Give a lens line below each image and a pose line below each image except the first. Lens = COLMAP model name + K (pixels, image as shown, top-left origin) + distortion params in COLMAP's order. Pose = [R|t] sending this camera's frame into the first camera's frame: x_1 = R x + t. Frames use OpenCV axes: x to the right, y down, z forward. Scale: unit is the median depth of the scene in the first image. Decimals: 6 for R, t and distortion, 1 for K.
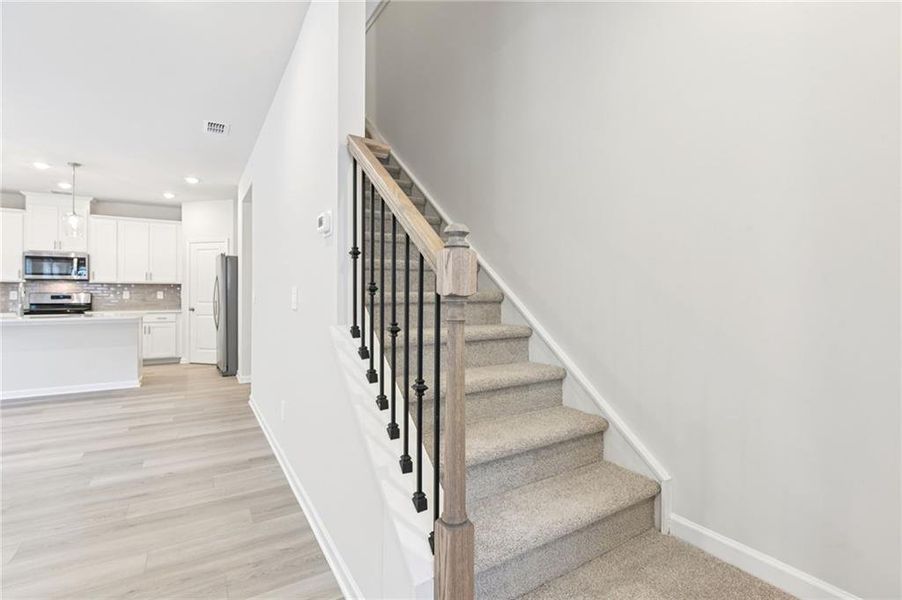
lens RADIAL K [[413.7, 0, 454.9], [0, 413.7, 295.9], [0, 0, 1]] dist [-0.002413, -0.008016]
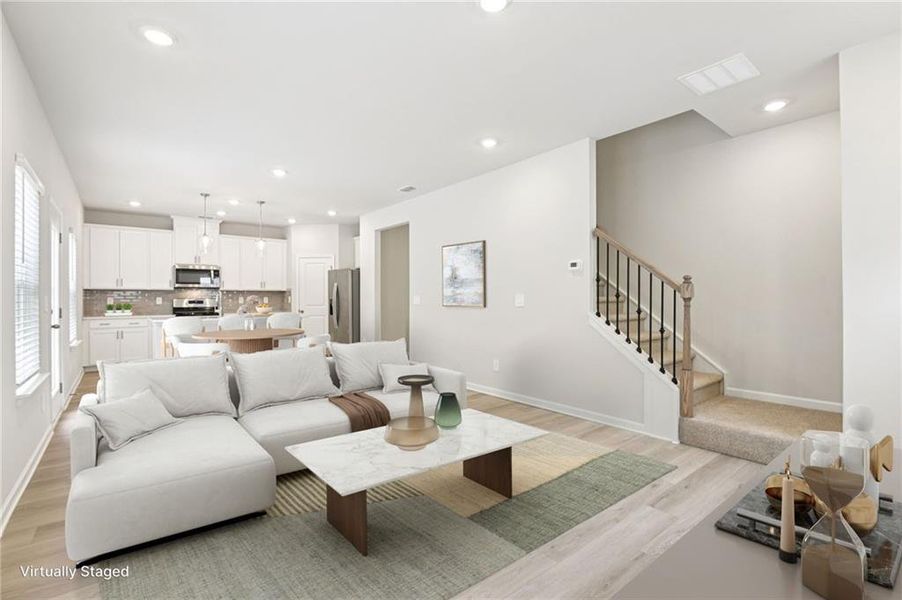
lens RADIAL K [[413.7, 0, 454.9], [0, 413.7, 295.9], [0, 0, 1]] dist [-0.002413, -0.008016]
pose [[0.991646, -0.002583, 0.128961, -0.376953], [0.004132, 0.999922, -0.011748, 0.002676], [-0.128921, 0.012183, 0.991580, -0.330536]]
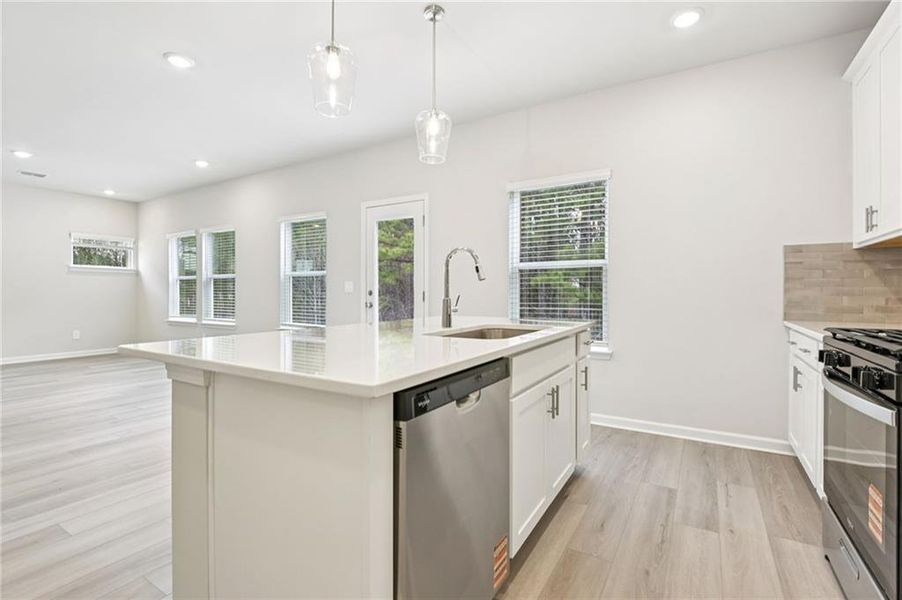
lens RADIAL K [[413.7, 0, 454.9], [0, 413.7, 295.9], [0, 0, 1]] dist [-0.002413, -0.008016]
pose [[-0.892331, 0.001235, -0.451380, -0.689349], [-0.003722, 0.999942, 0.010094, 0.011684], [0.451366, 0.010687, -0.892275, 1.097560]]
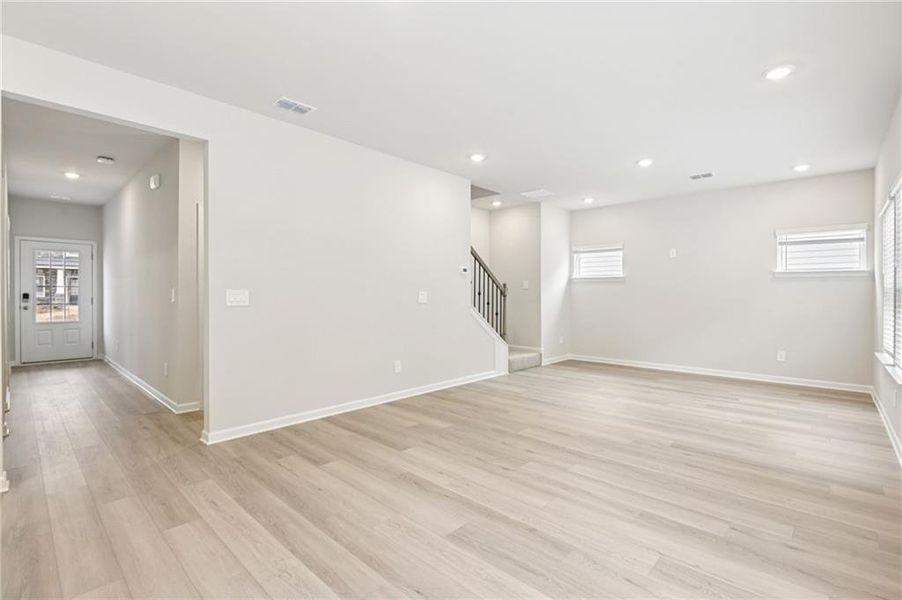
lens RADIAL K [[413.7, 0, 454.9], [0, 413.7, 295.9], [0, 0, 1]] dist [-0.002413, -0.008016]
pose [[-0.262131, -0.006497, 0.965010, -0.958167], [-0.000620, 0.999978, 0.006564, -0.004871], [-0.965032, 0.001123, -0.262130, 0.565997]]
